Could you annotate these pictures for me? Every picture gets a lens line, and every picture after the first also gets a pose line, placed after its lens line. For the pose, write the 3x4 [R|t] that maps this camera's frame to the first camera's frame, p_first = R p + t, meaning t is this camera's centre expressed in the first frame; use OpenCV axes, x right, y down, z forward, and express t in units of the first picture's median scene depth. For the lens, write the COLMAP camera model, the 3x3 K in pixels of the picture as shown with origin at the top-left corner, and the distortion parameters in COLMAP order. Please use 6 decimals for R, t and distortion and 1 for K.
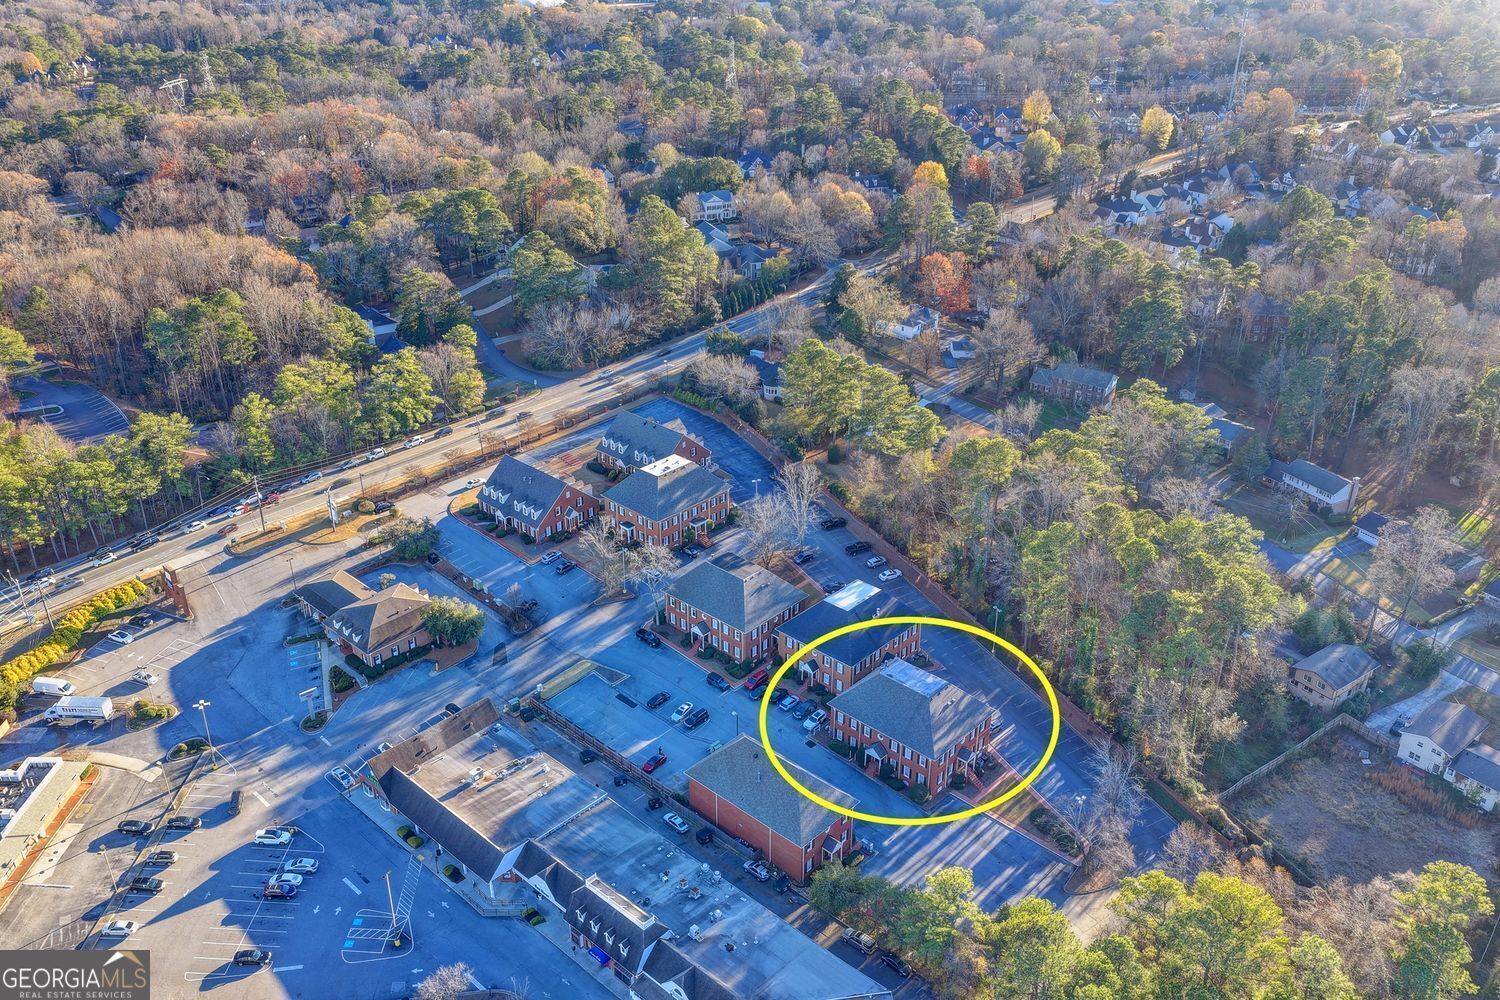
lens RADIAL K [[1232.0, 0, 750.0], [0, 1232.0, 500.0], [0, 0, 1]] dist [-0.008508, 0.015618]
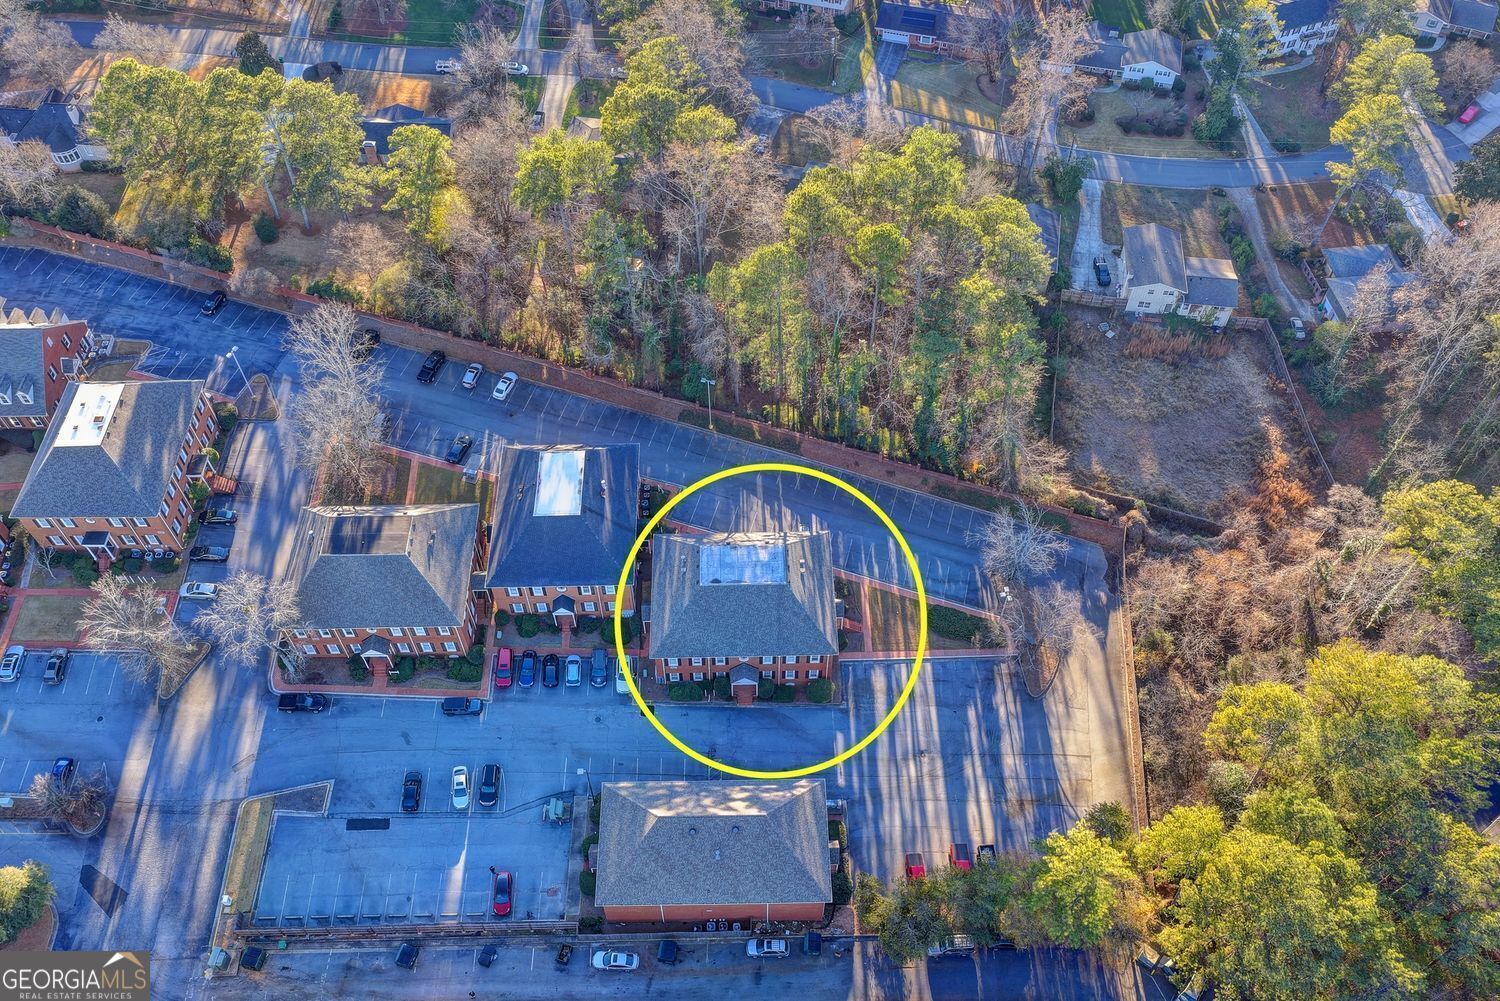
lens RADIAL K [[1232.0, 0, 750.0], [0, 1232.0, 500.5], [0, 0, 1]] dist [-0.008508, 0.015618]
pose [[0.719478, -0.556745, 0.415195, -0.125195], [0.320569, 0.796541, 0.512599, -0.224603], [-0.616107, -0.235705, 0.751569, 0.427969]]
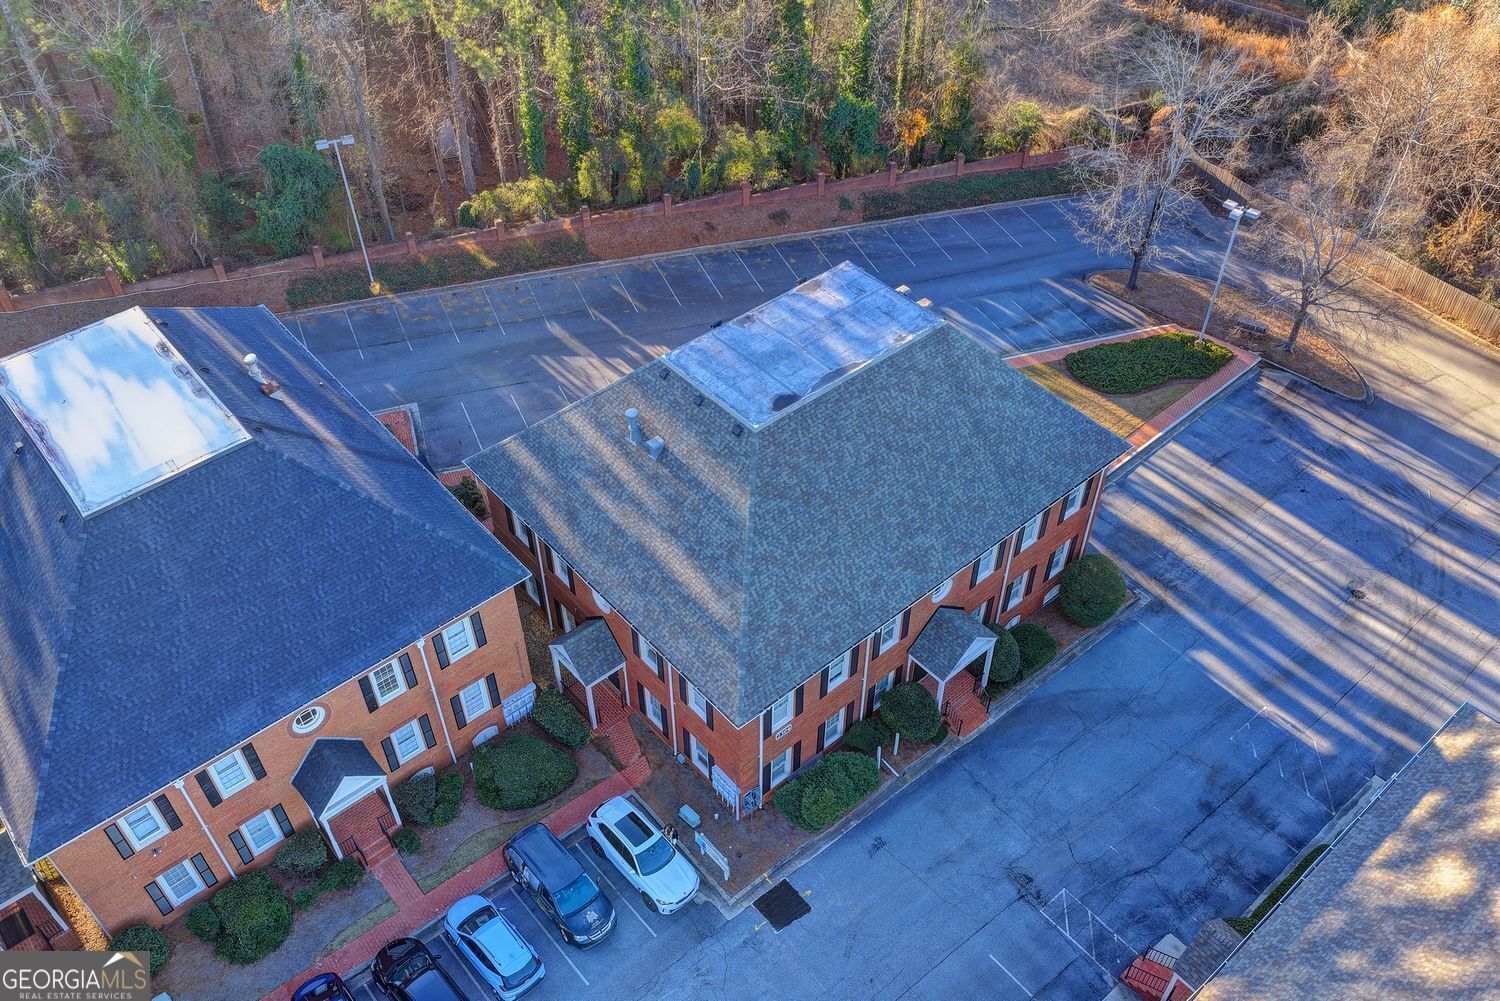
lens RADIAL K [[1232.0, 0, 750.0], [0, 1232.0, 500.5], [0, 0, 1]] dist [-0.008508, 0.015618]
pose [[0.109692, -0.695837, 0.709773, -0.050986], [0.451291, 0.671103, 0.588181, 0.019949], [-0.885610, 0.255795, 0.387639, 0.839313]]
